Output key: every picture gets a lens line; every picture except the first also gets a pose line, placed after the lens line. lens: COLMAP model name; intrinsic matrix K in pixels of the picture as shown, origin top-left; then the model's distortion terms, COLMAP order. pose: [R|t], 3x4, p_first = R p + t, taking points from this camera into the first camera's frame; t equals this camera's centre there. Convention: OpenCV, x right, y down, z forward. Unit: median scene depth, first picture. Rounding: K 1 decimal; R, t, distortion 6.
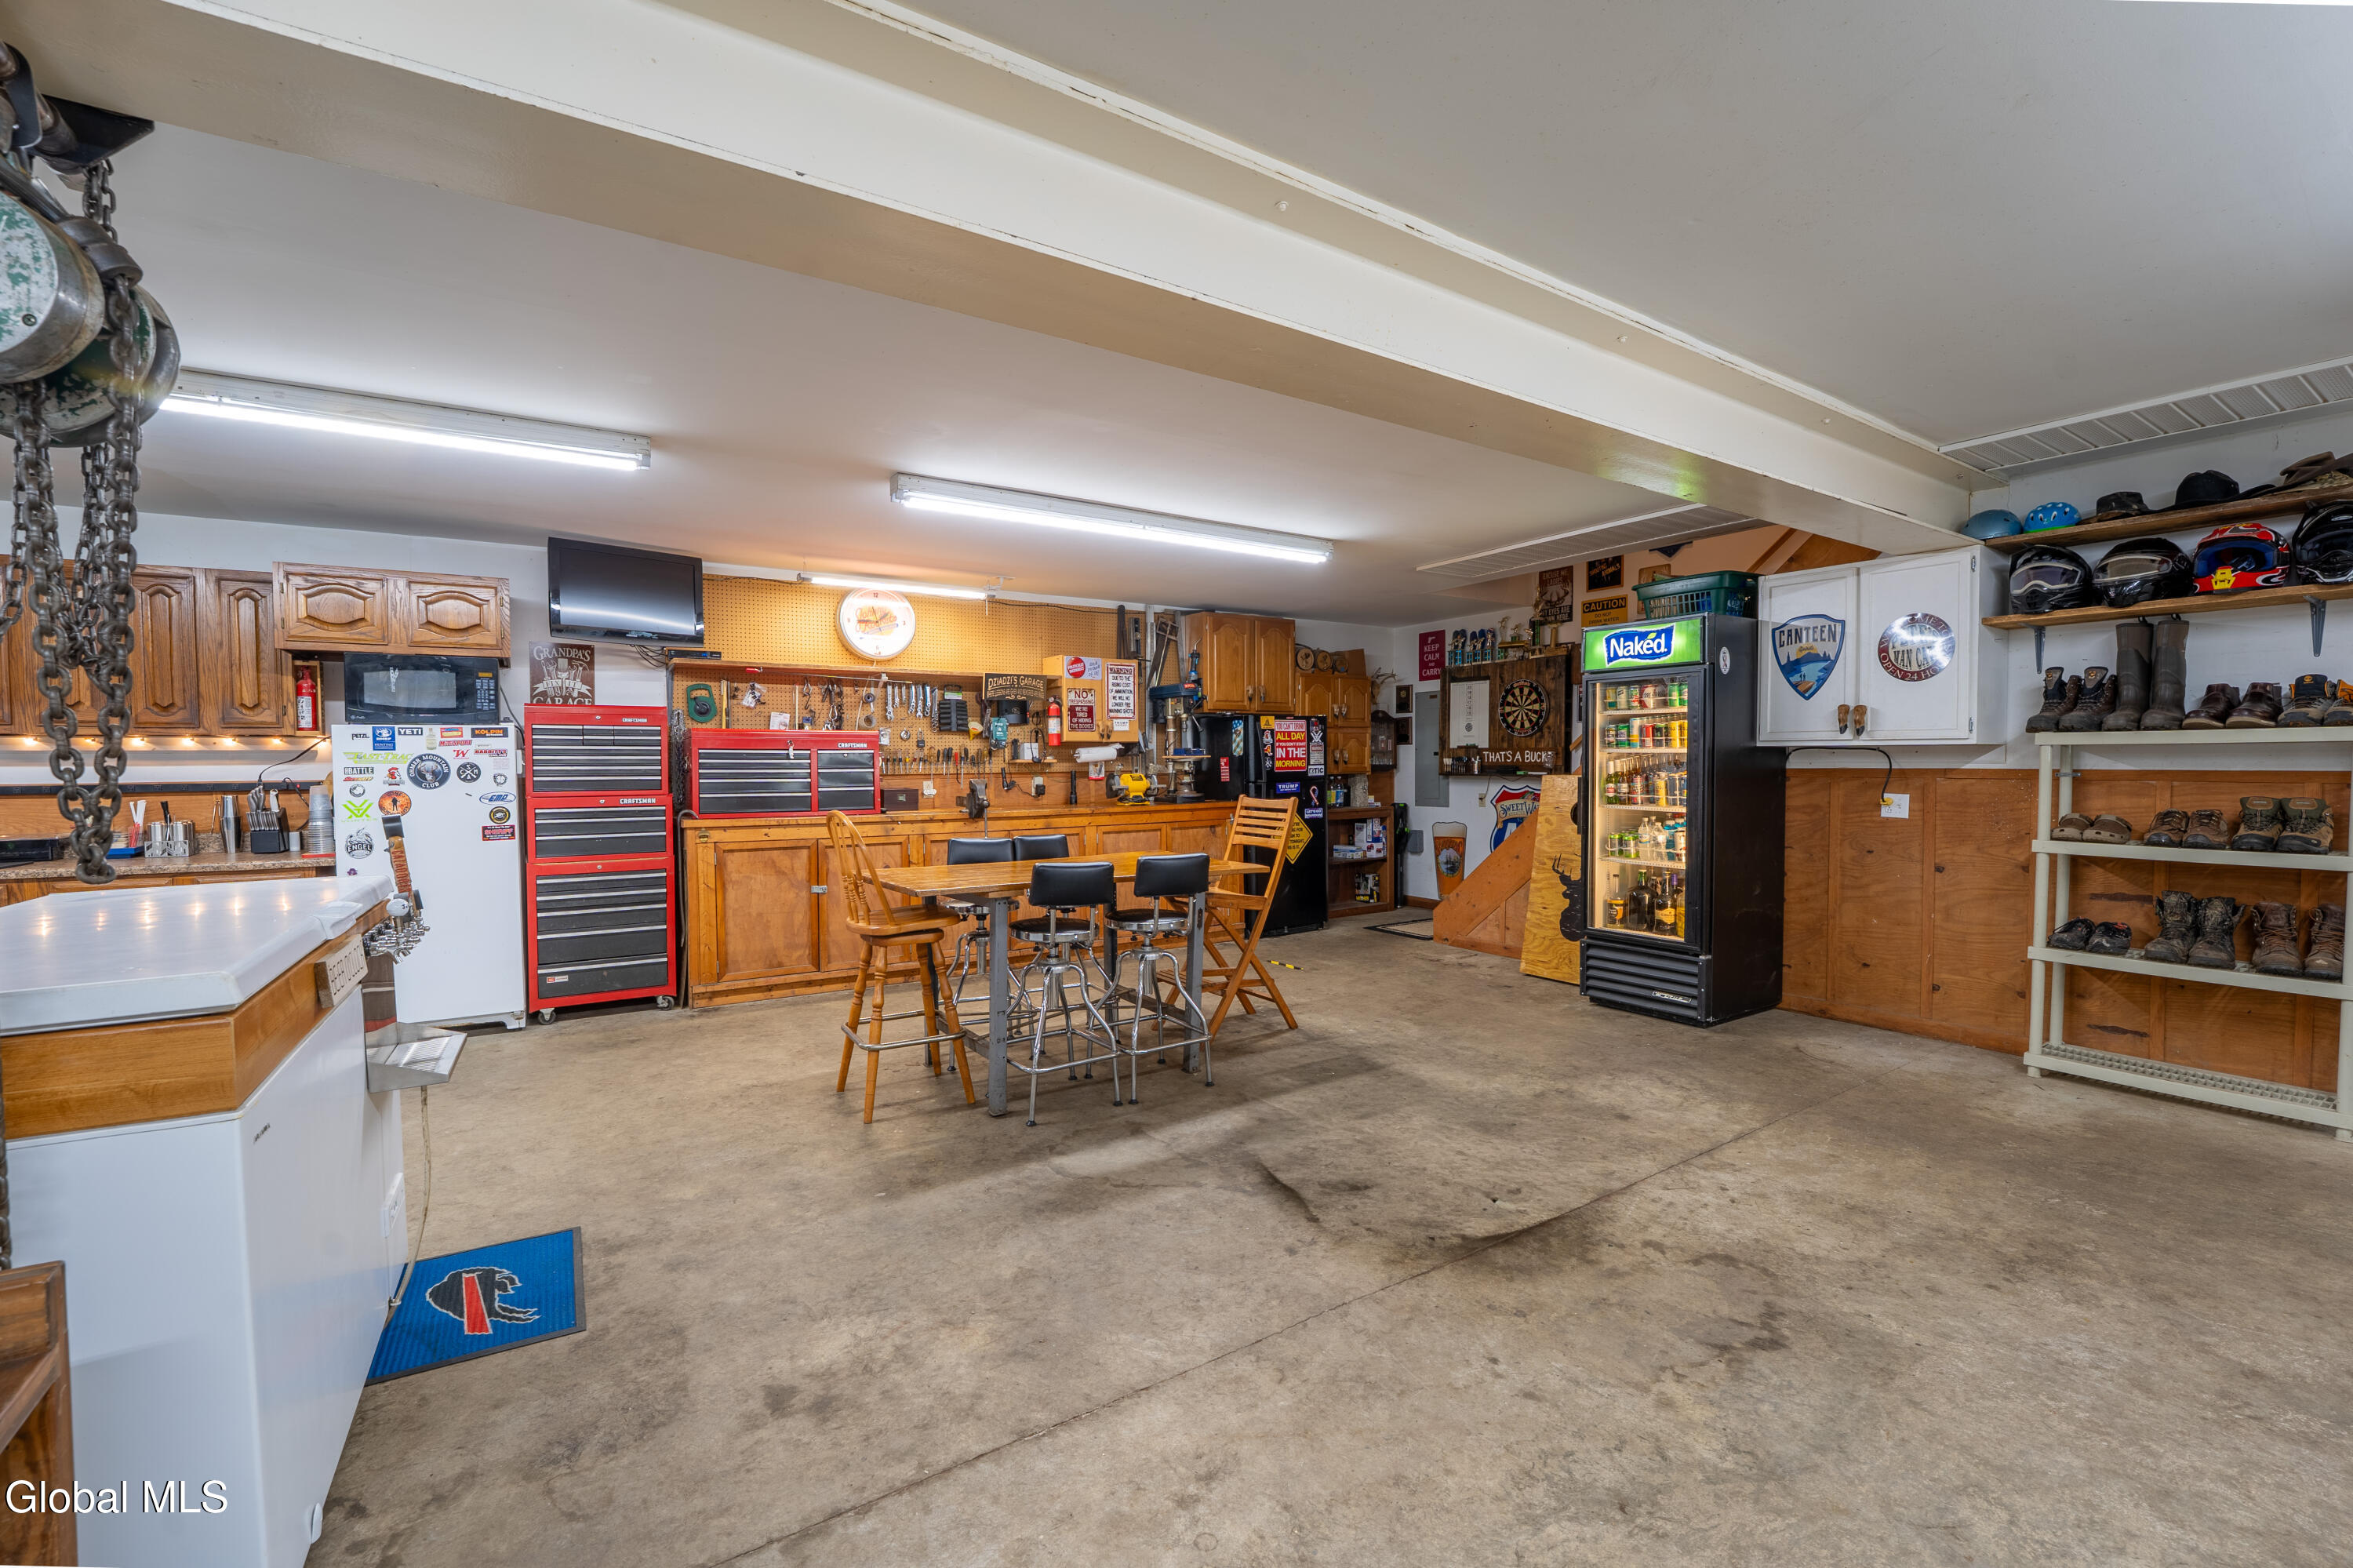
lens RADIAL K [[990.3, 0, 1167.7], [0, 990.3, 790.0], [0, 0, 1]] dist [-0.024726, 0.000359]
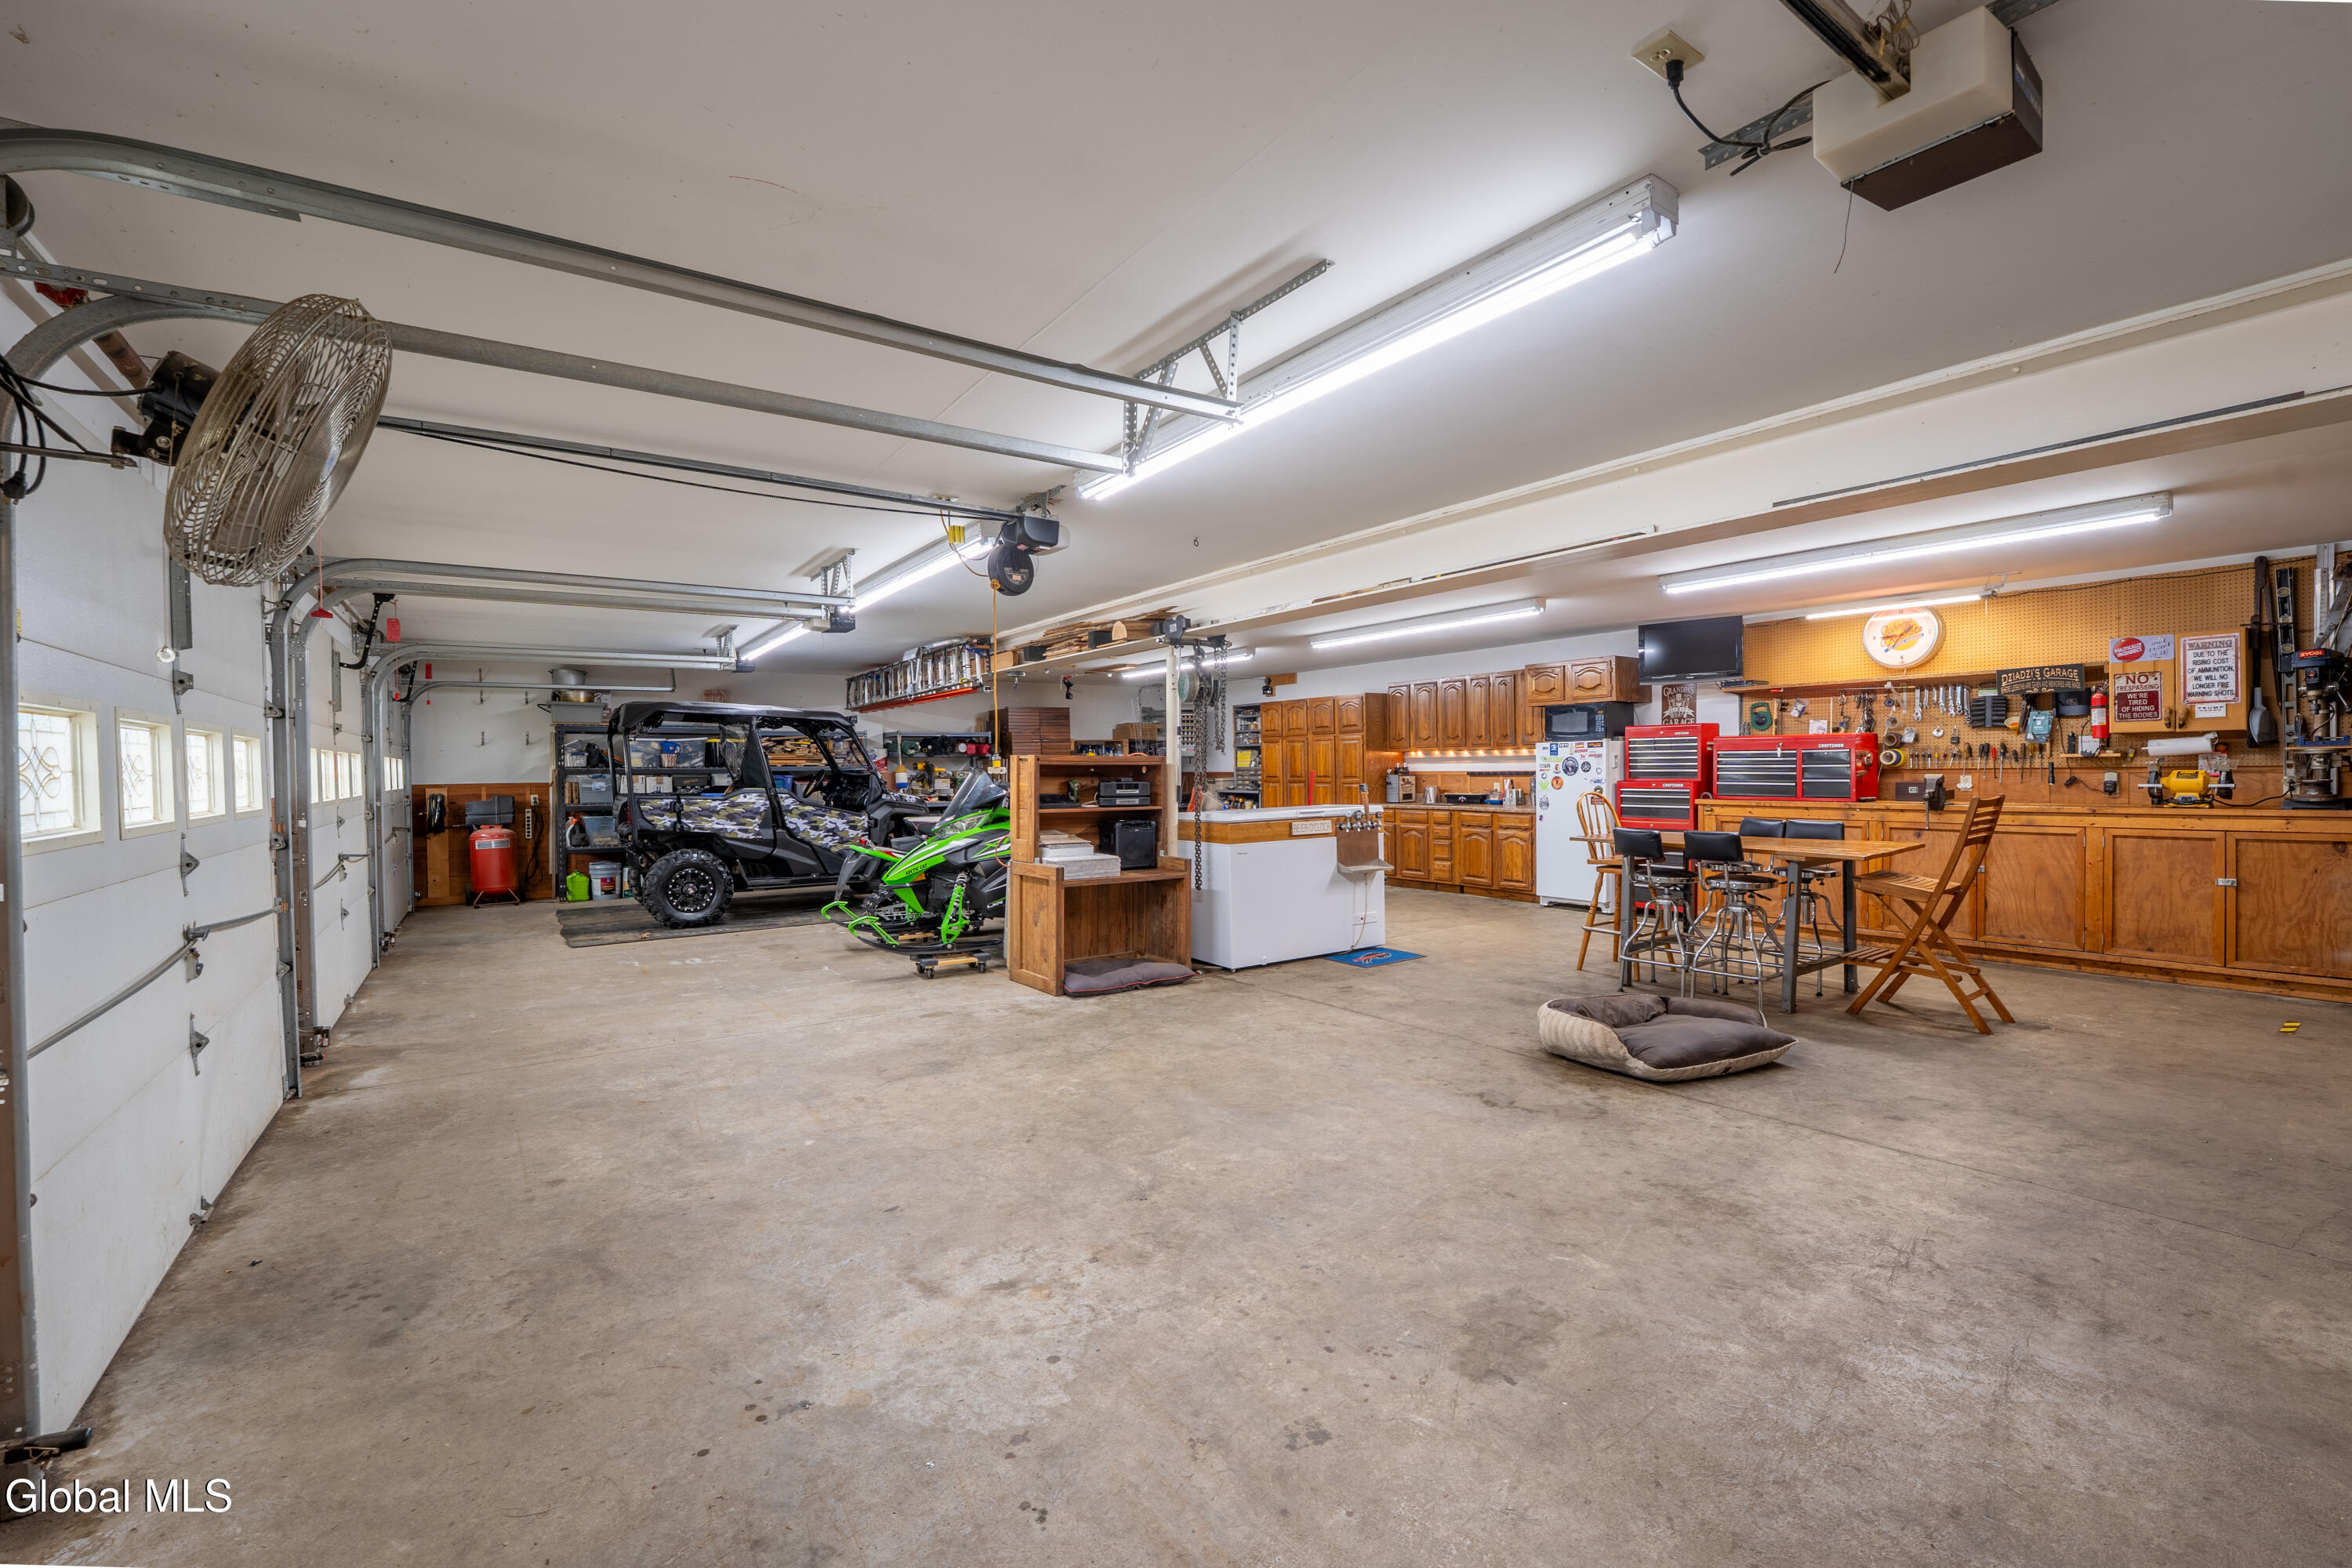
lens RADIAL K [[989.9, 0, 1167.2], [0, 989.9, 790.0], [0, 0, 1]] dist [-0.024726, 0.000359]
pose [[0.020890, 0.028330, -0.999380, 1.142924], [-0.012977, 0.999522, 0.028063, -0.016660], [0.999698, 0.012382, 0.021248, 0.182970]]
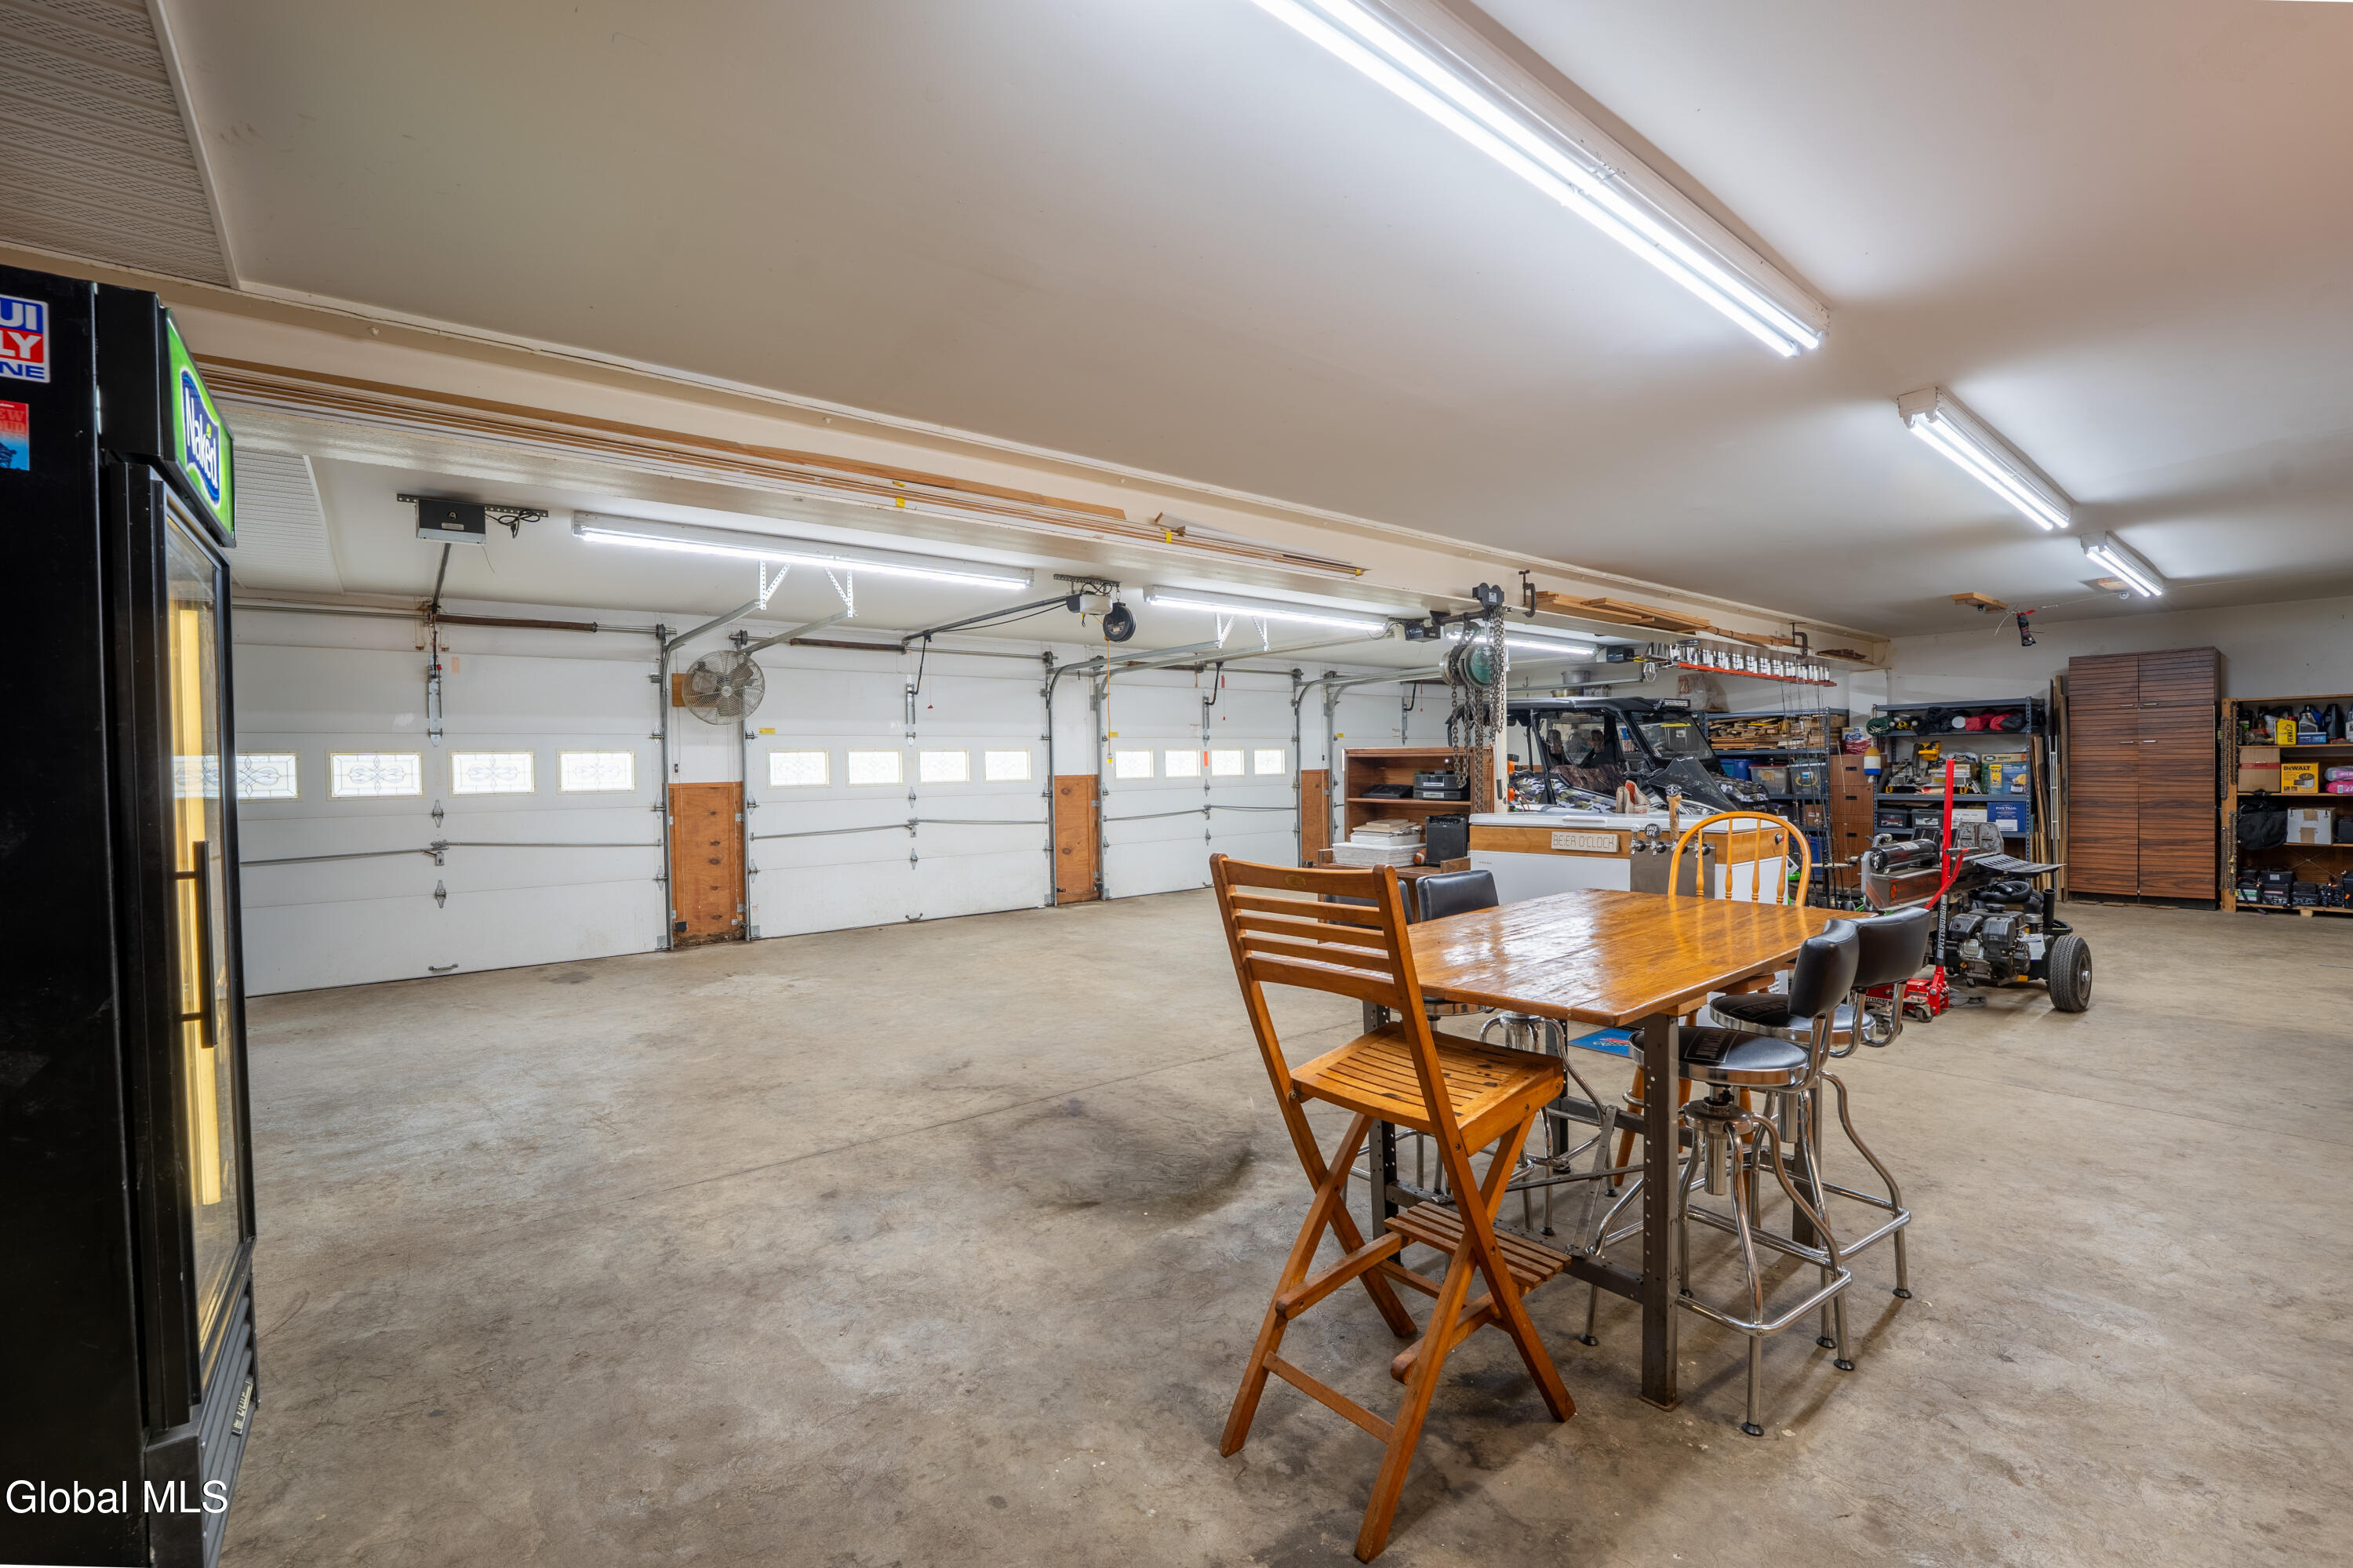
lens RADIAL K [[975.3, 0, 1176.1], [0, 975.3, 791.7], [0, 0, 1]] dist [-0.025637, -0.000344]
pose [[-0.994067, 0.024781, -0.105909, 0.197035], [0.019414, 0.998489, 0.051409, -0.039998], [0.107023, 0.049048, -0.993046, 1.467193]]
